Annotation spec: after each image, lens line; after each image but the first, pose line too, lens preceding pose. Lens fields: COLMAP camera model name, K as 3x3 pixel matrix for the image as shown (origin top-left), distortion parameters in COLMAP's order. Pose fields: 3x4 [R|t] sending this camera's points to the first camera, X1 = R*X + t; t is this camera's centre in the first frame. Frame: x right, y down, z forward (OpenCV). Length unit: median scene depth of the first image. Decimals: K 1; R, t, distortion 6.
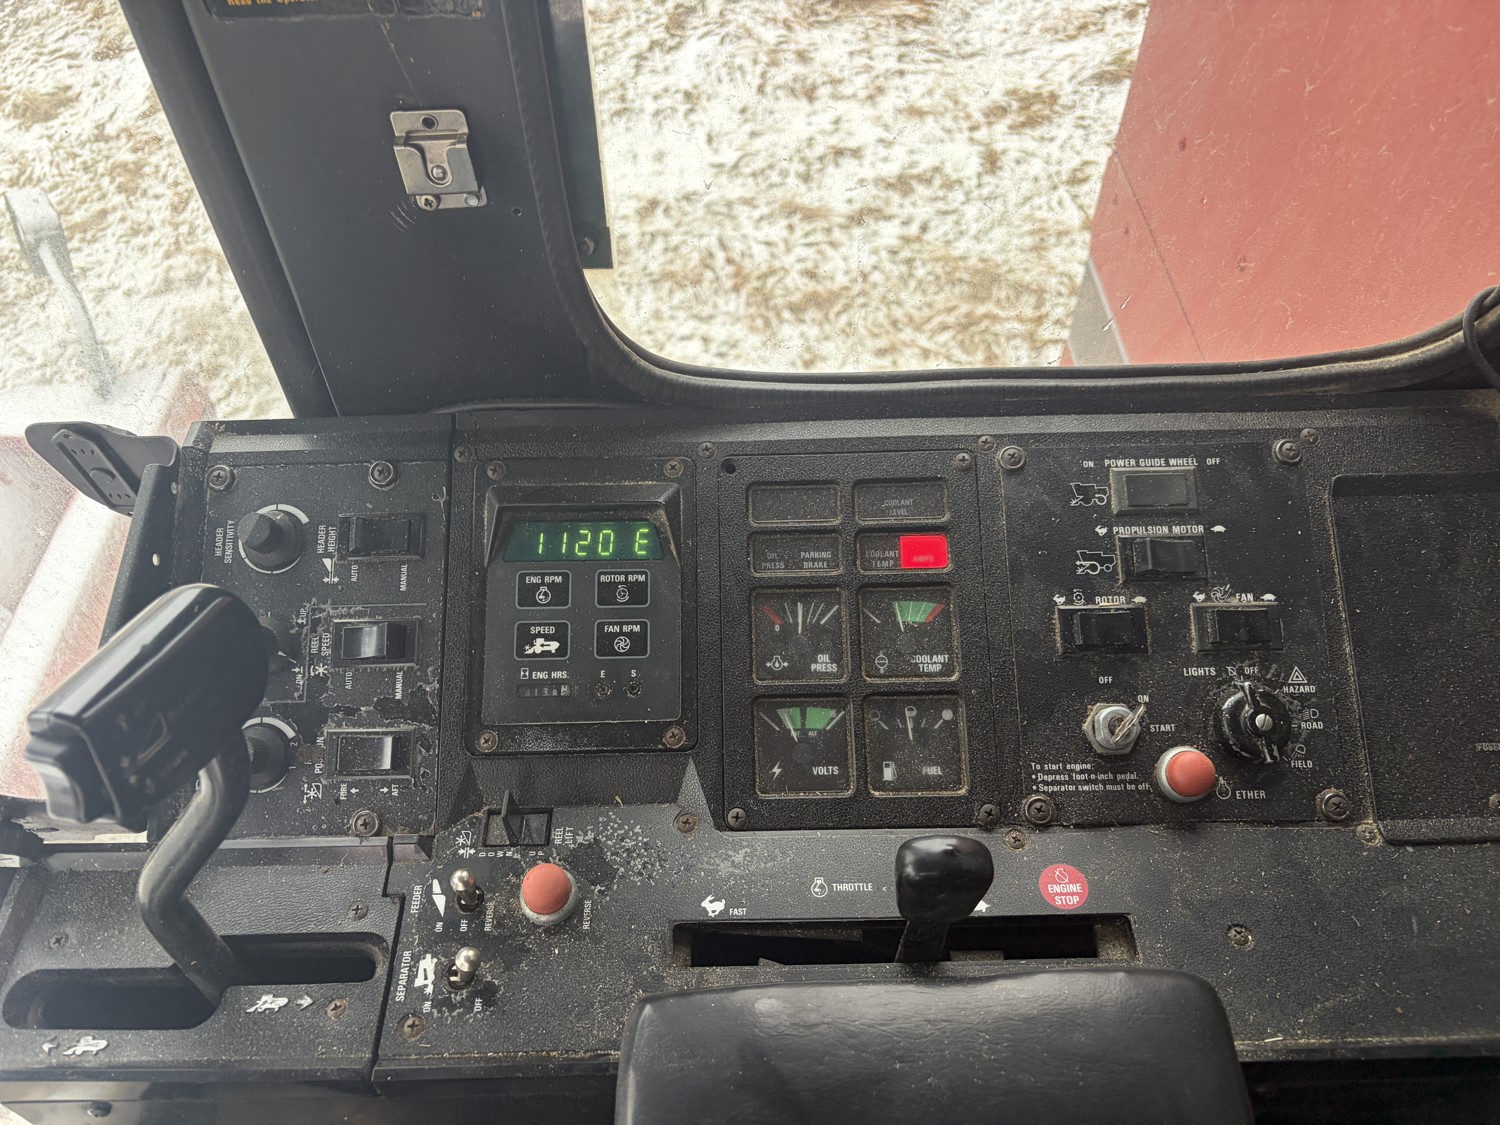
lens RADIAL K [[1138.0, 0, 756.4], [0, 1138.0, 565.4], [0, 0, 1]] dist [0.036366, -0.037883]
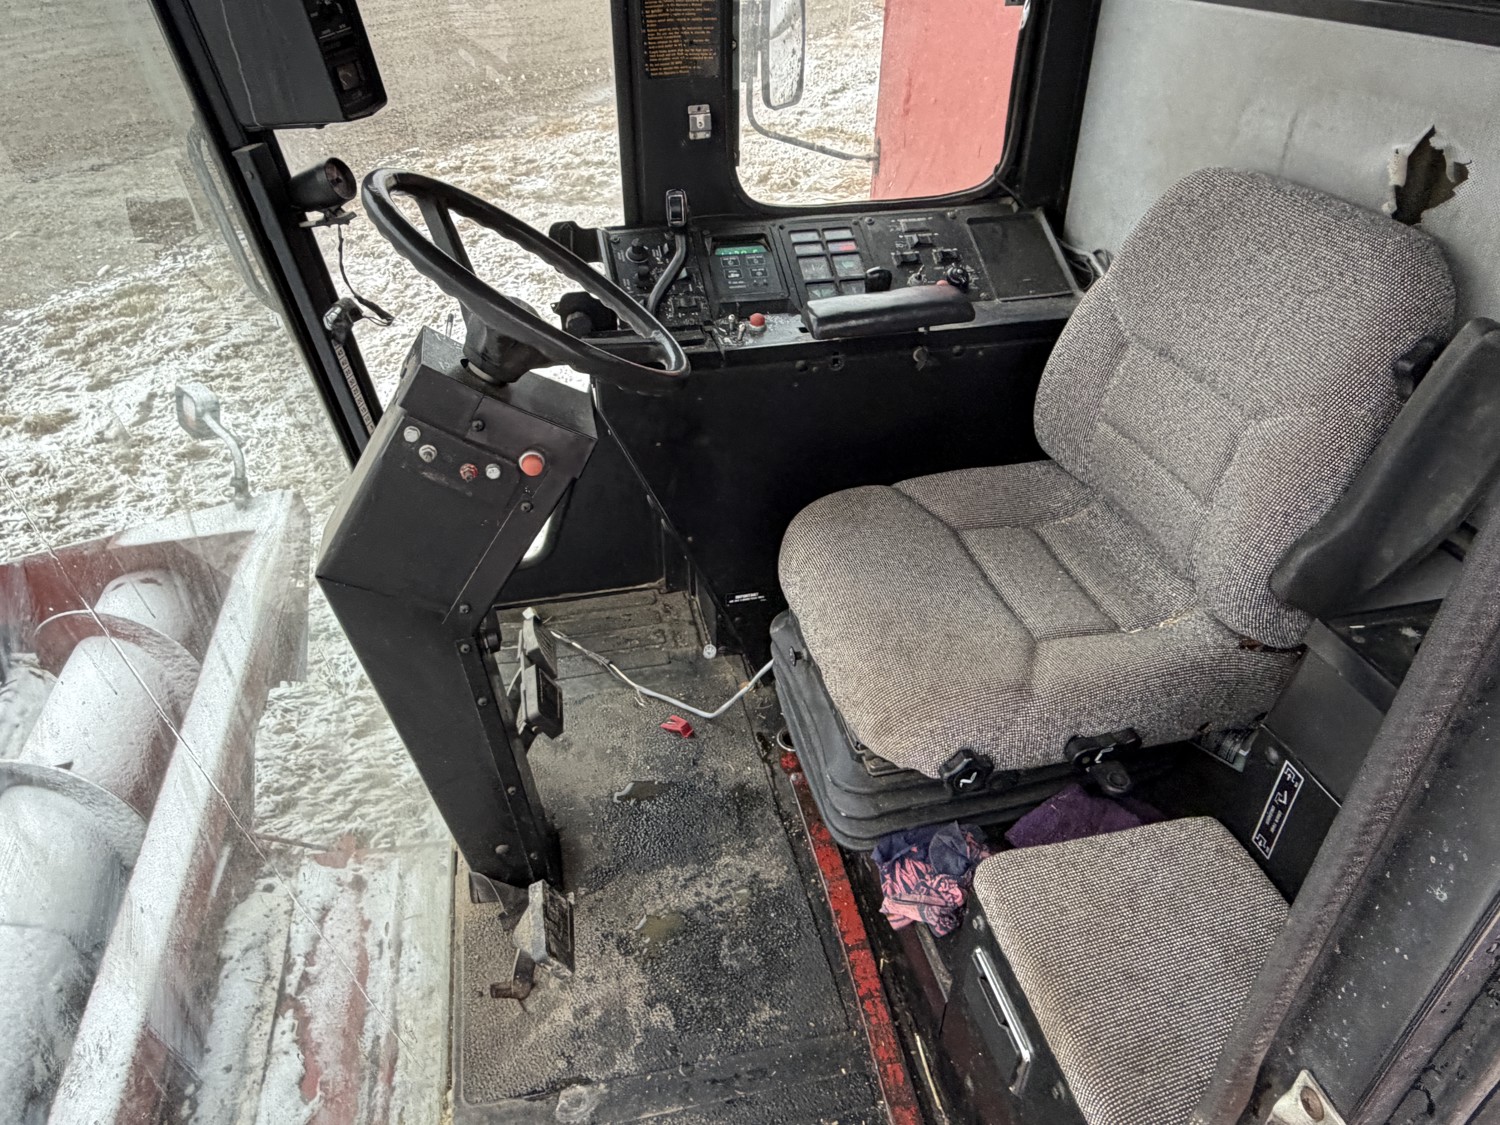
lens RADIAL K [[992.7, 0, 747.6], [0, 992.7, 561.9], [0, 0, 1]] dist [0.008610, 0.003018]
pose [[0.977412, -0.109524, 0.180750, -0.079144], [0.153930, 0.954947, -0.253737, 0.163749], [-0.144816, 0.275828, 0.950235, -0.145260]]
